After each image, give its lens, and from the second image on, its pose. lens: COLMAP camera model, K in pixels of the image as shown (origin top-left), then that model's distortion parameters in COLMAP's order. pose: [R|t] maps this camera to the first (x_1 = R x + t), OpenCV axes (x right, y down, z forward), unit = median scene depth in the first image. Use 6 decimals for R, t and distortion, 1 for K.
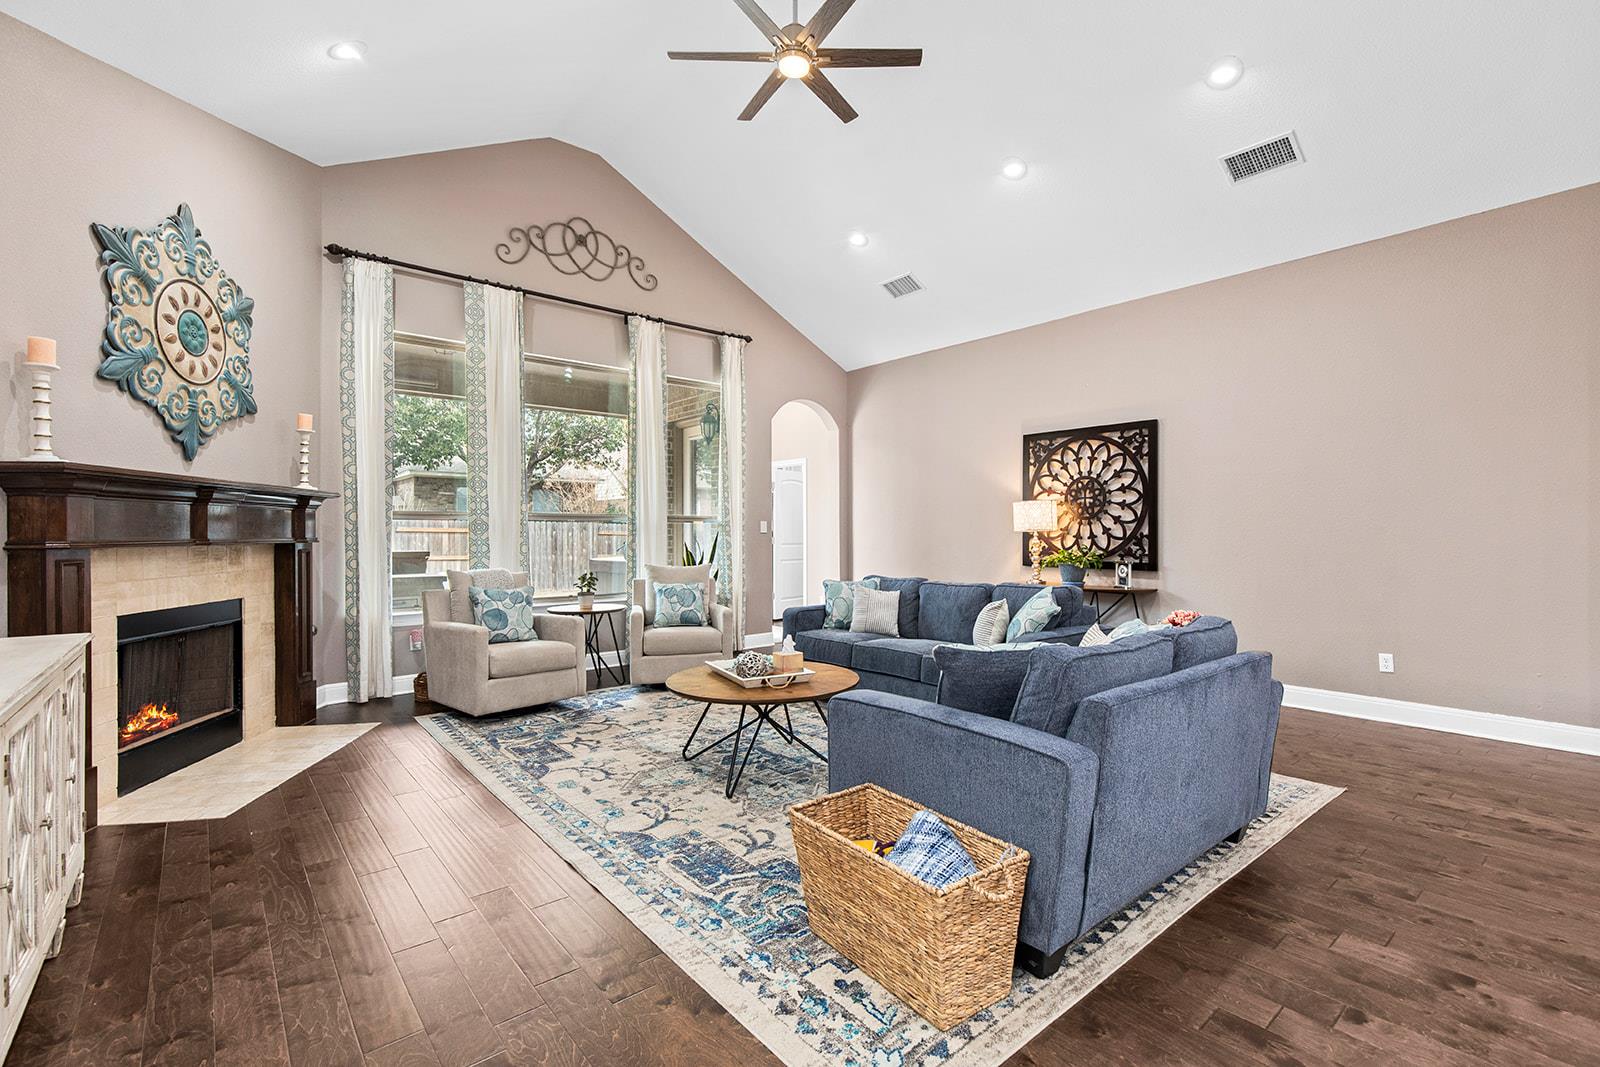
lens RADIAL K [[712.2, 0, 809.3], [0, 712.2, 536.9], [0, 0, 1]] dist [0.006521, -0.001268]
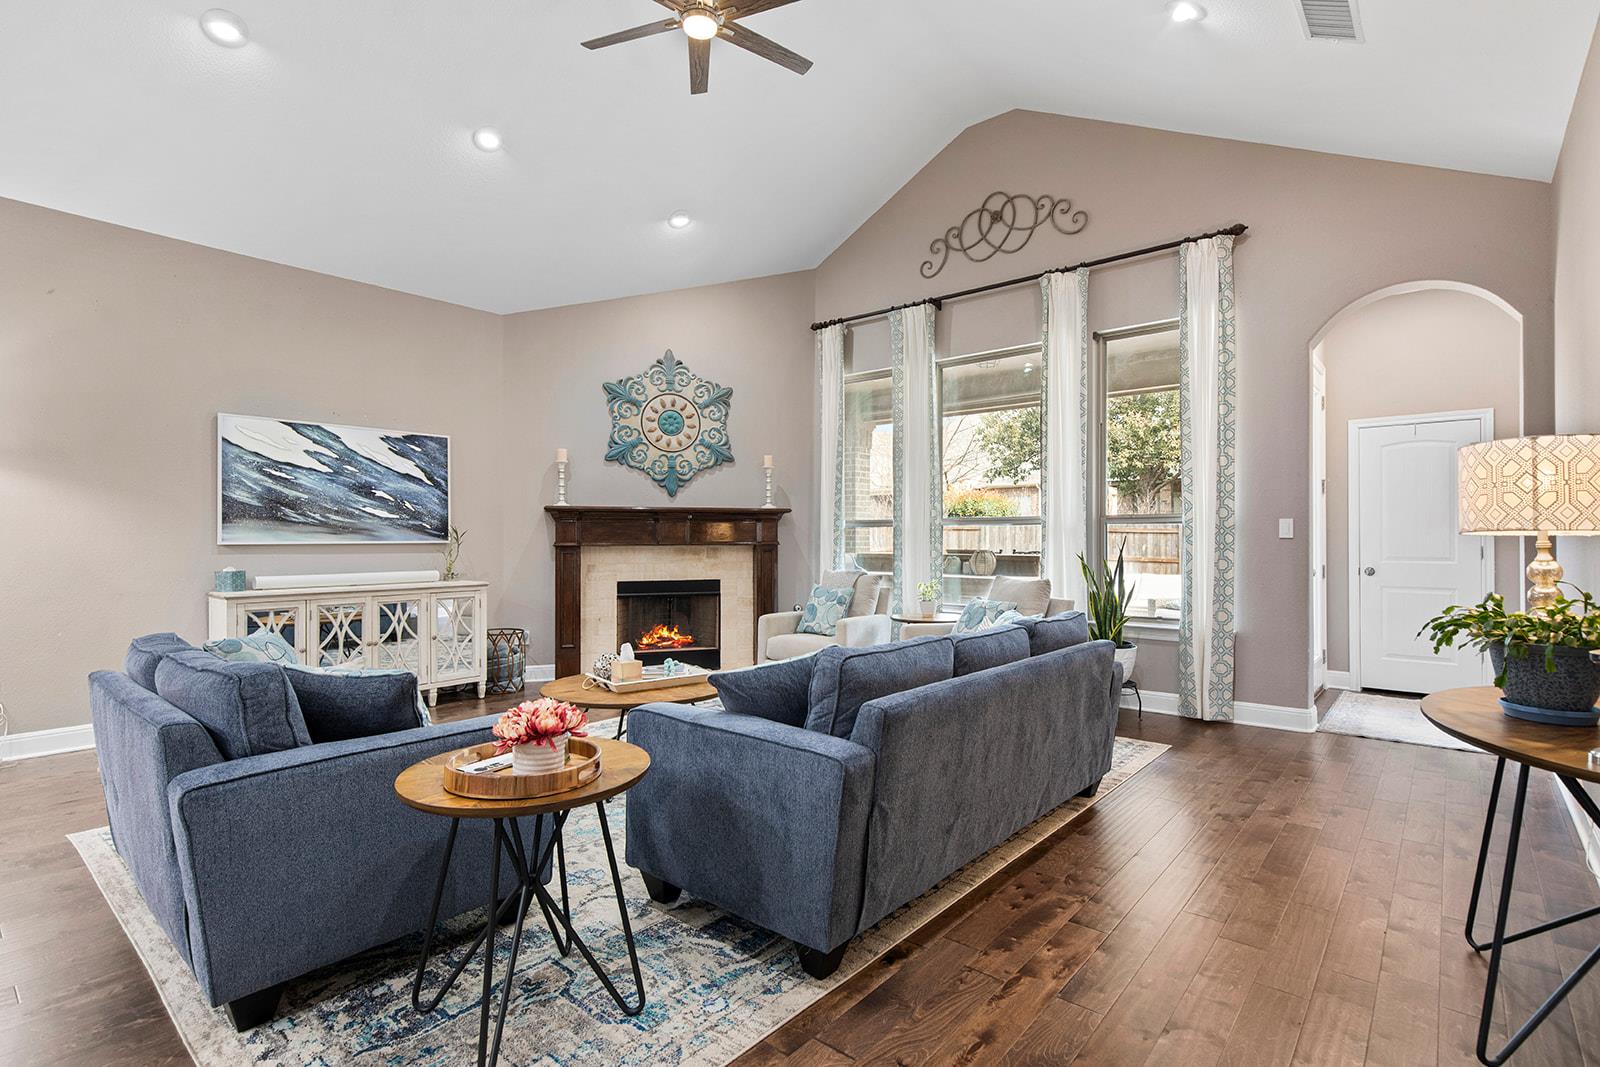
lens RADIAL K [[737.3, 0, 834.5], [0, 737.3, 543.2], [0, 0, 1]] dist [-0.013350, 0.001972]
pose [[0.183878, 0.007541, -0.982920, 0.956532], [-0.004900, 0.999965, 0.006755, -0.007762], [0.982937, 0.003574, 0.183908, 1.057632]]
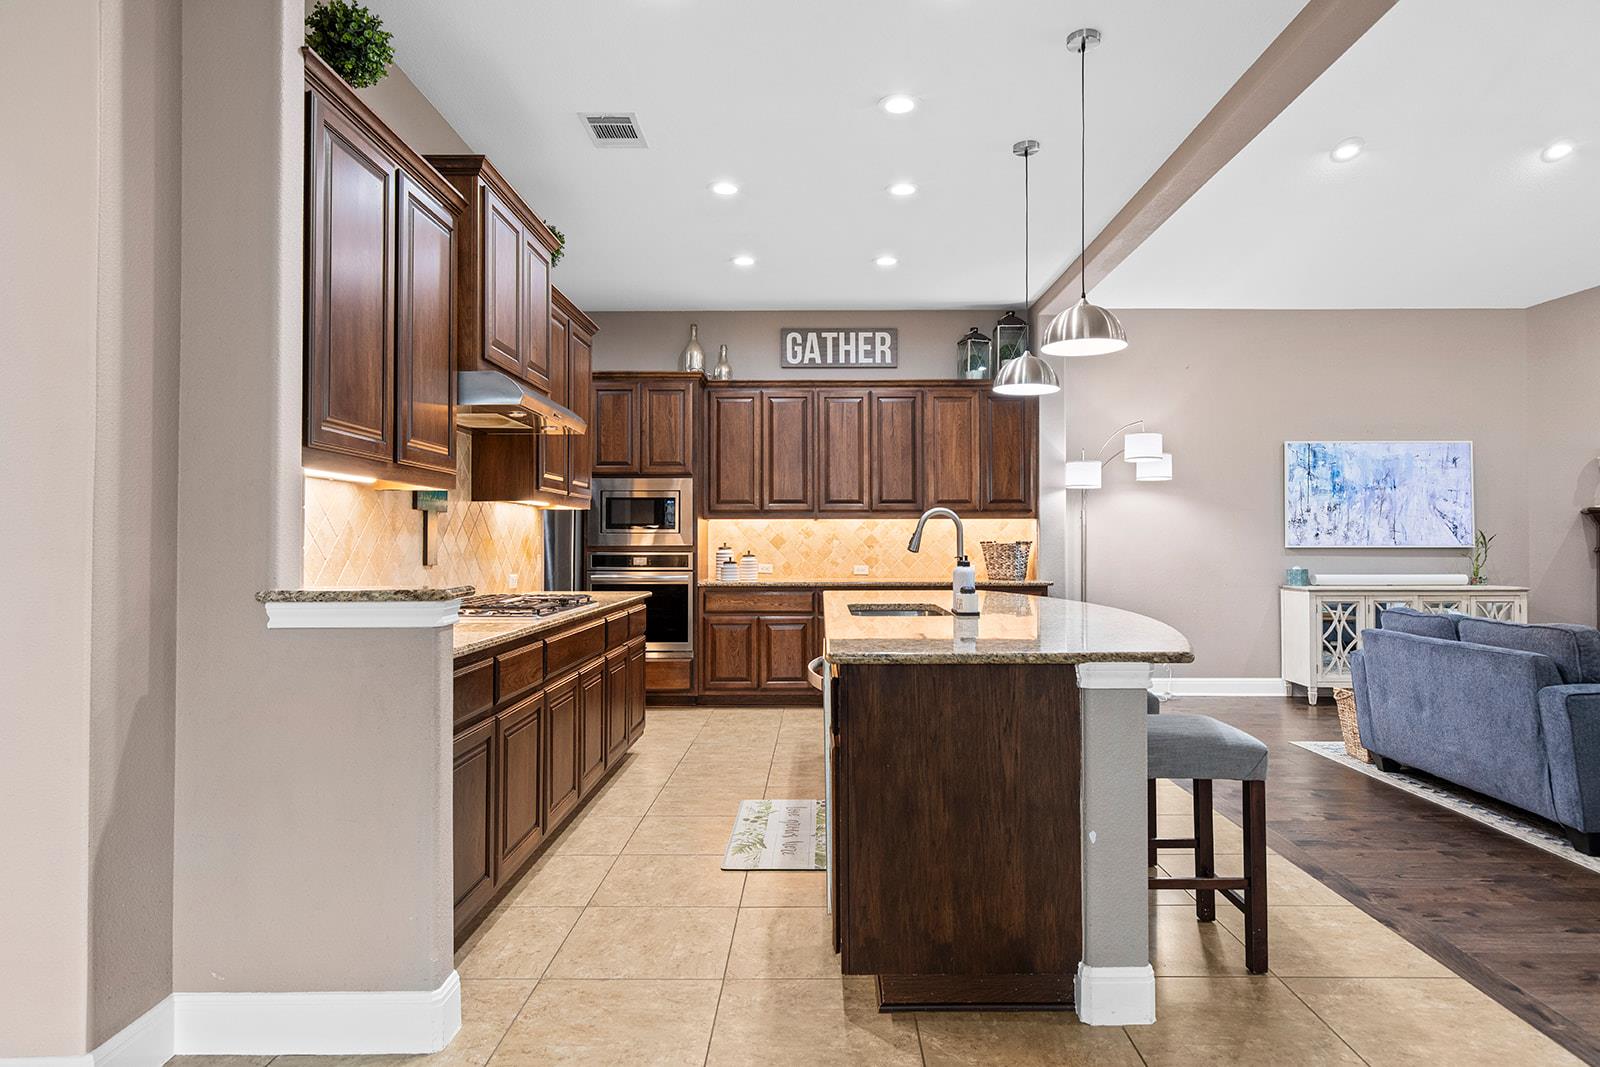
lens RADIAL K [[926.3, 0, 812.4], [0, 926.3, 538.0], [0, 0, 1]] dist [0.002112, -0.002350]
pose [[-0.652887, -0.003461, -0.757448, 1.686071], [-0.004556, 0.999989, -0.000643, -0.006653], [0.757442, 0.003031, -0.652896, 0.764502]]
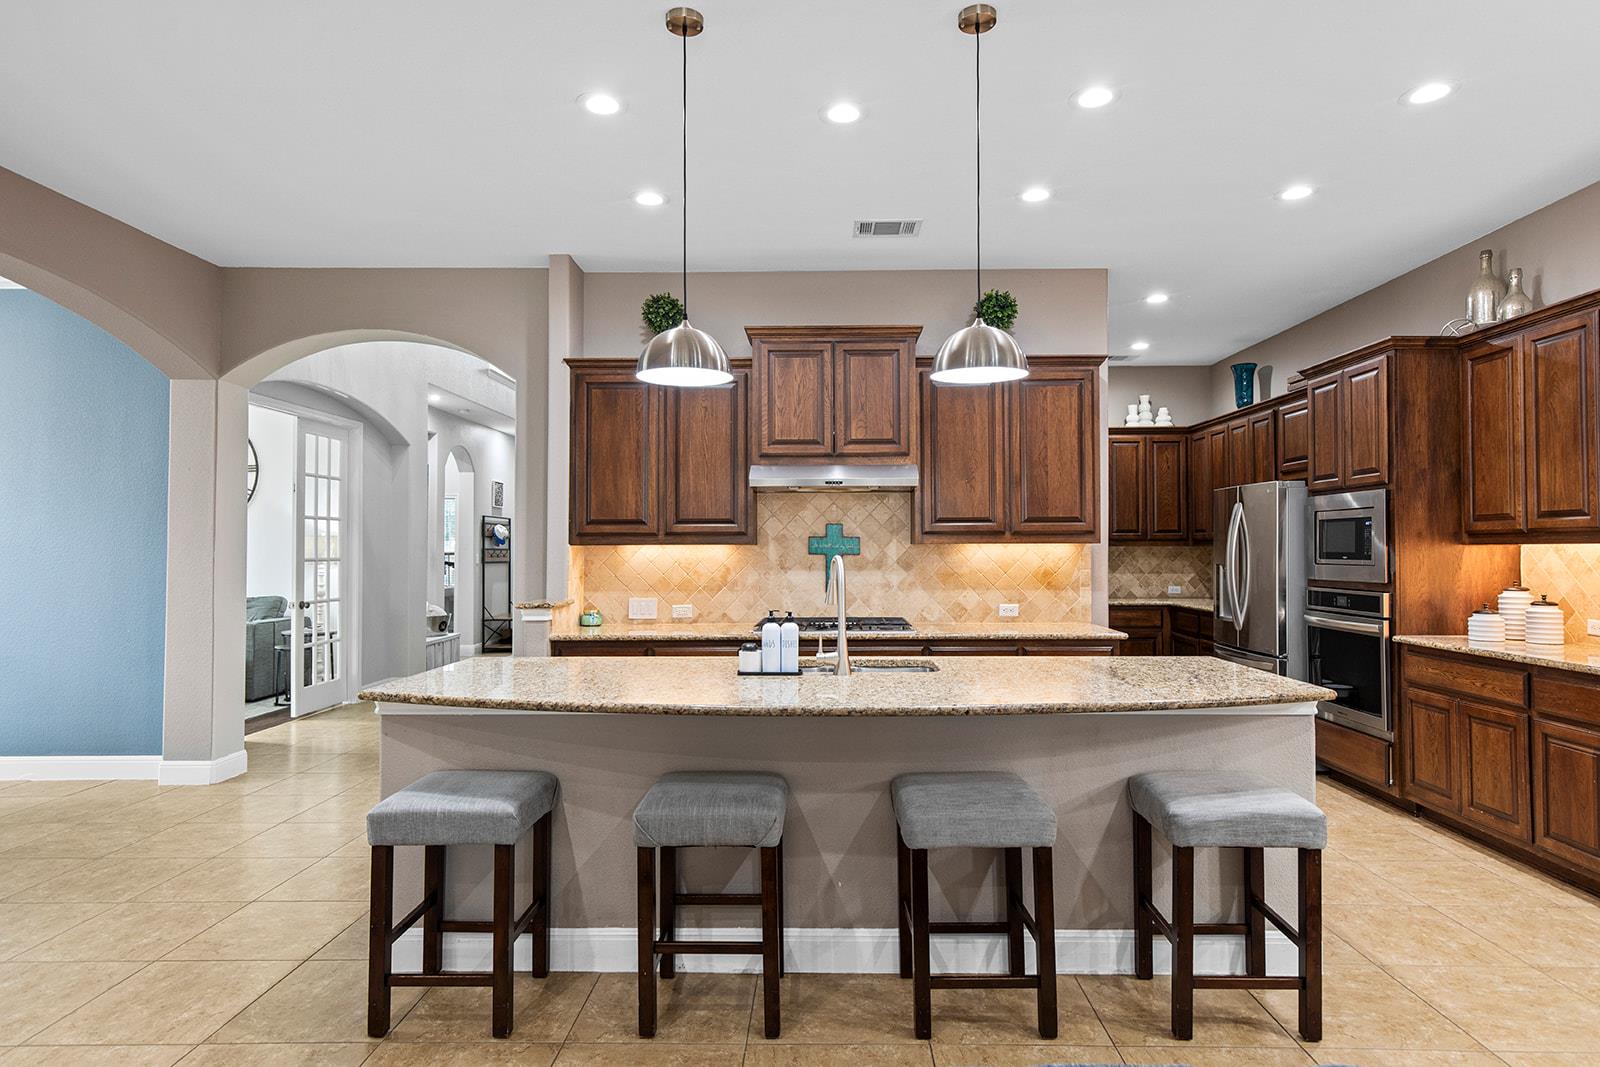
lens RADIAL K [[895.7, 0, 812.5], [0, 895.7, 531.9], [0, 0, 1]] dist [0.010928, -0.005540]
pose [[-0.752470, 0.013796, 0.658482, 0.241150], [0.006819, 0.999890, -0.013156, -0.052862], [-0.658591, -0.005410, -0.752482, 0.871217]]
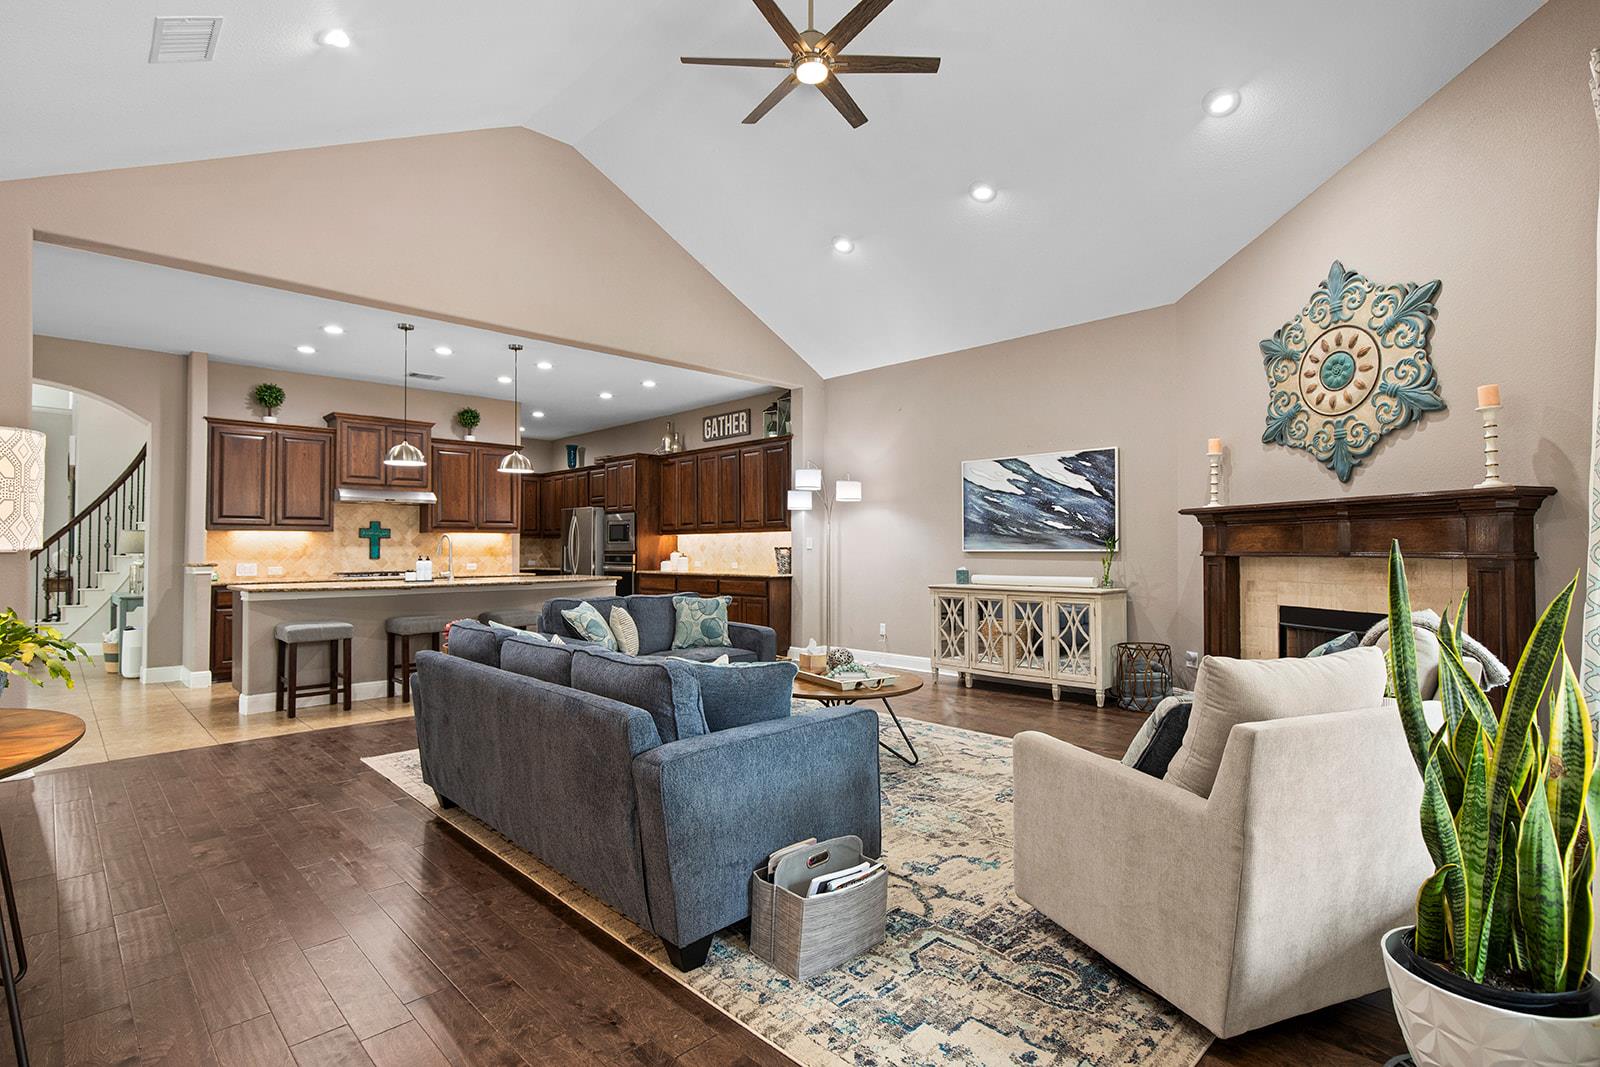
lens RADIAL K [[765.3, 0, 811.7], [0, 765.3, 532.8], [0, 0, 1]] dist [-0.006355, 0.000097]
pose [[-0.996363, 0.003126, -0.085154, 0.073635], [0.004283, 0.999901, -0.013406, -0.014953], [0.085103, -0.013722, -0.996278, 2.123860]]
